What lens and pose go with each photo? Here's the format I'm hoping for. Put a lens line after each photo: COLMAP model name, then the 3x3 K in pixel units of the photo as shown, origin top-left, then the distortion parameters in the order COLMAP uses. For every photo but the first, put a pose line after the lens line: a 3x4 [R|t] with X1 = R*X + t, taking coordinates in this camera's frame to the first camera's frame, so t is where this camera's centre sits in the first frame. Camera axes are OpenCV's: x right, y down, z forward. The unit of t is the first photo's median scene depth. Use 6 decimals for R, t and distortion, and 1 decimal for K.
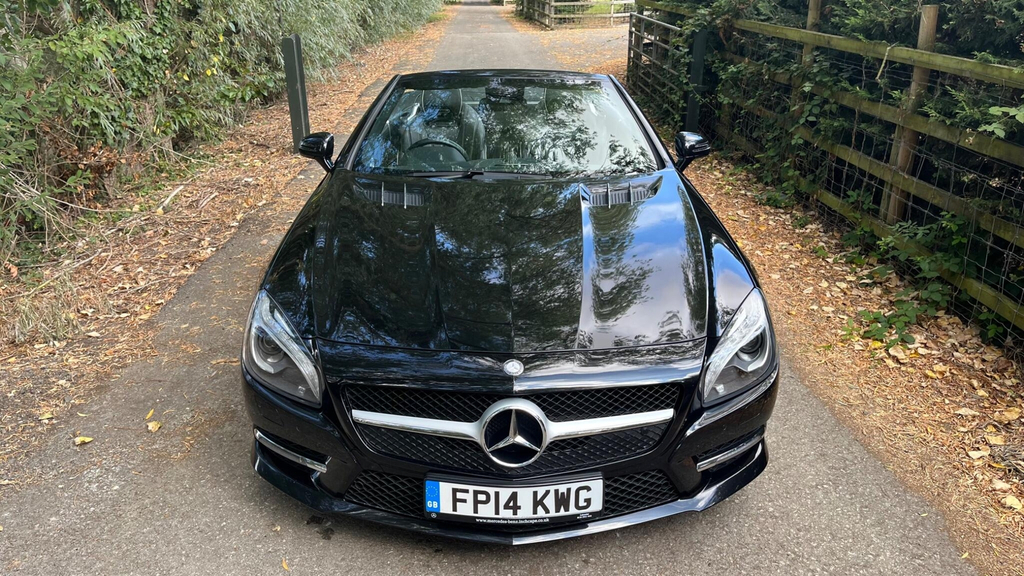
lens RADIAL K [[775.8, 0, 476.8], [0, 775.8, 295.1], [0, 0, 1]] dist [0.060848, -0.094293]
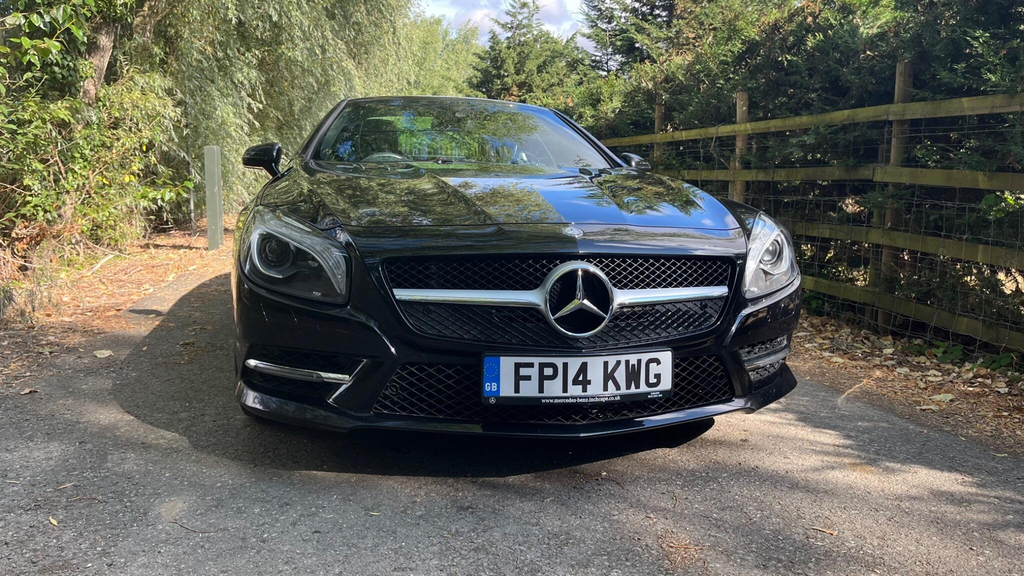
lens RADIAL K [[775.8, 0, 515.9], [0, 775.8, 273.2], [0, 0, 1]] dist [0.060848, -0.094293]
pose [[0.974692, 0.002123, 0.223543, -0.227058], [0.055190, 0.966718, -0.249820, 0.368315], [-0.216634, 0.255835, 0.942135, 0.141704]]
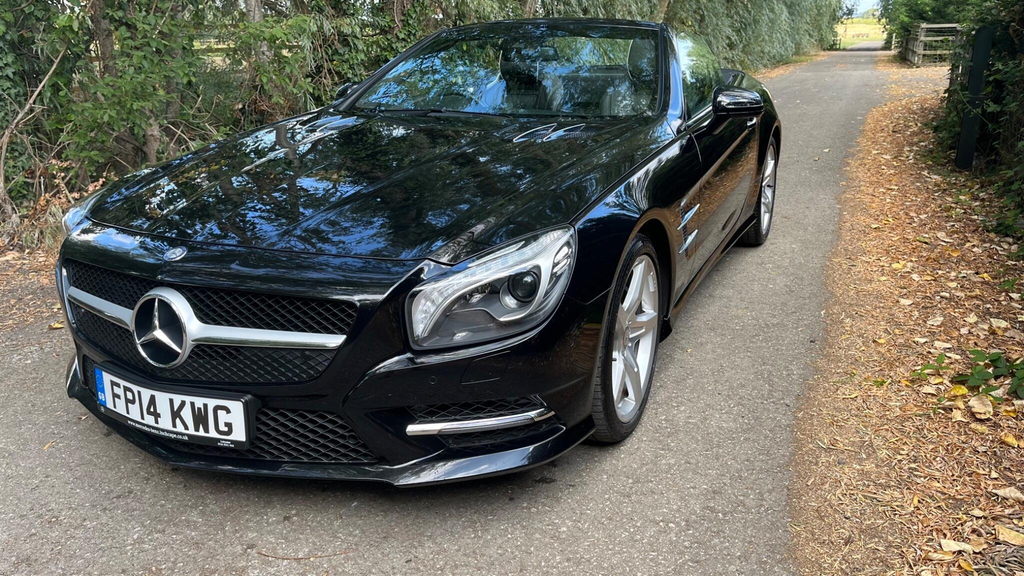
lens RADIAL K [[775.8, 0, 474.8], [0, 775.8, 282.4], [0, 0, 1]] dist [0.060848, -0.094293]
pose [[0.896955, 0.123078, -0.424646, 0.716905], [-0.153570, 0.987399, -0.038193, 0.105411], [0.414595, 0.099471, 0.904553, 0.342291]]
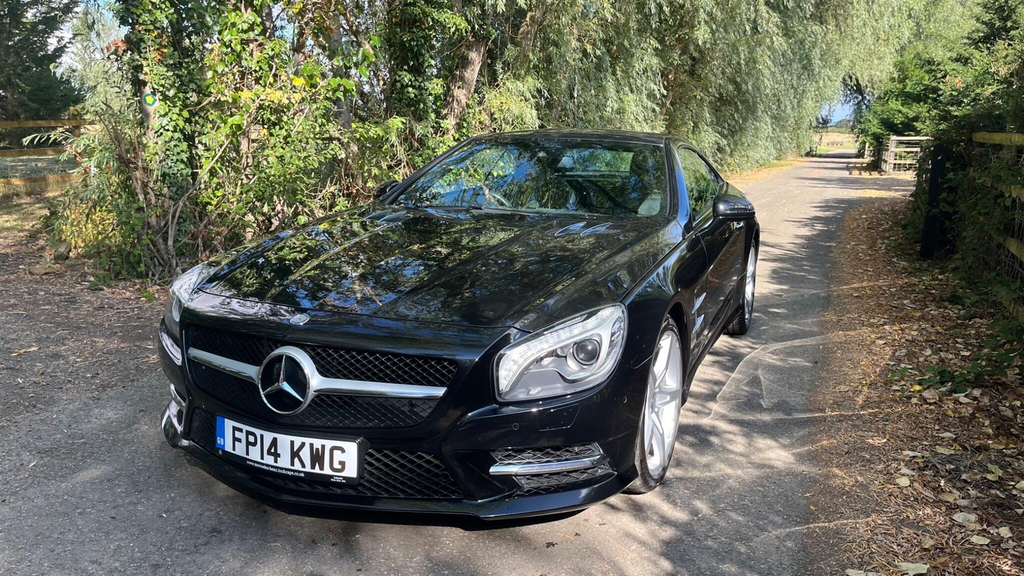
lens RADIAL K [[775.8, 0, 509.8], [0, 775.8, 288.8], [0, 0, 1]] dist [0.060848, -0.094293]
pose [[0.918149, 0.101167, -0.383103, 0.697349], [-0.170268, 0.973772, -0.150919, 0.162319], [0.357787, 0.203796, 0.911293, 0.132027]]
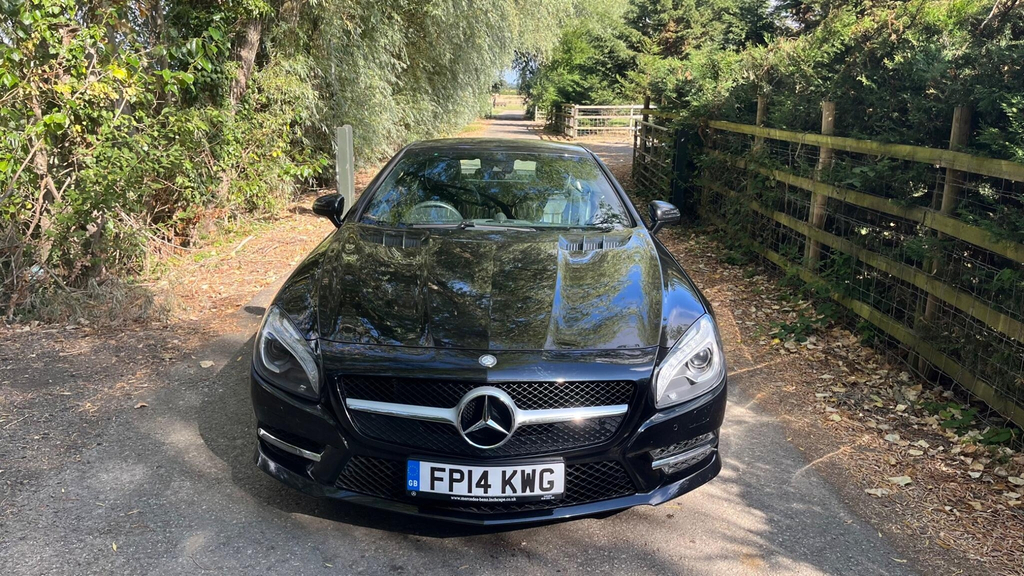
lens RADIAL K [[775.8, 0, 510.4], [0, 775.8, 281.3], [0, 0, 1]] dist [0.060848, -0.094293]
pose [[0.999451, 0.030607, 0.012691, 0.061046], [-0.028367, 0.988336, -0.149627, 0.146679], [-0.017122, 0.149184, 0.988661, -0.158307]]
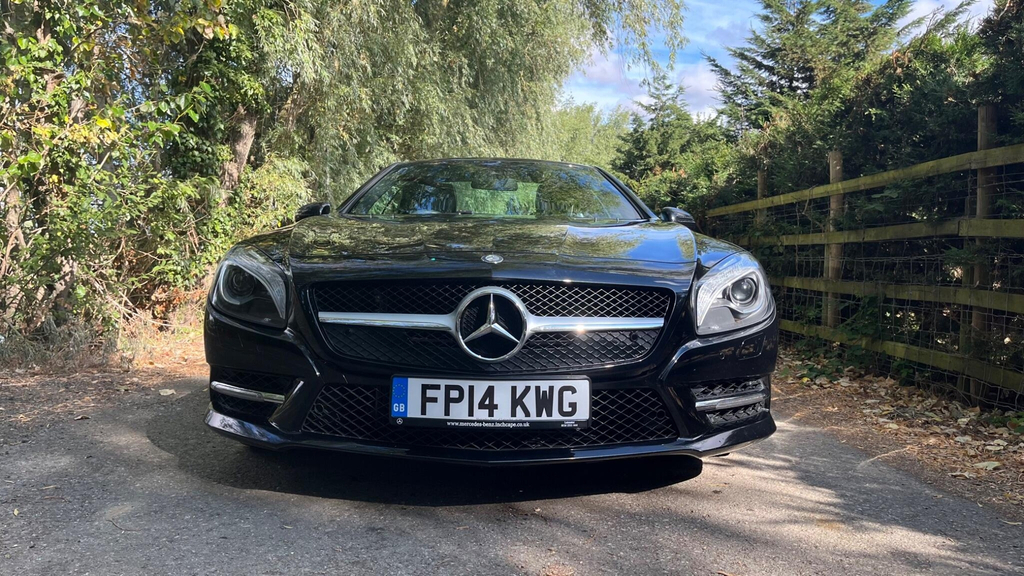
lens RADIAL K [[775.8, 0, 508.9], [0, 775.8, 288.7], [0, 0, 1]] dist [0.060848, -0.094293]
pose [[0.999583, 0.024457, 0.015345, 0.052250], [-0.017866, 0.941450, -0.336678, 0.442087], [-0.022681, 0.336264, 0.941495, 0.116847]]
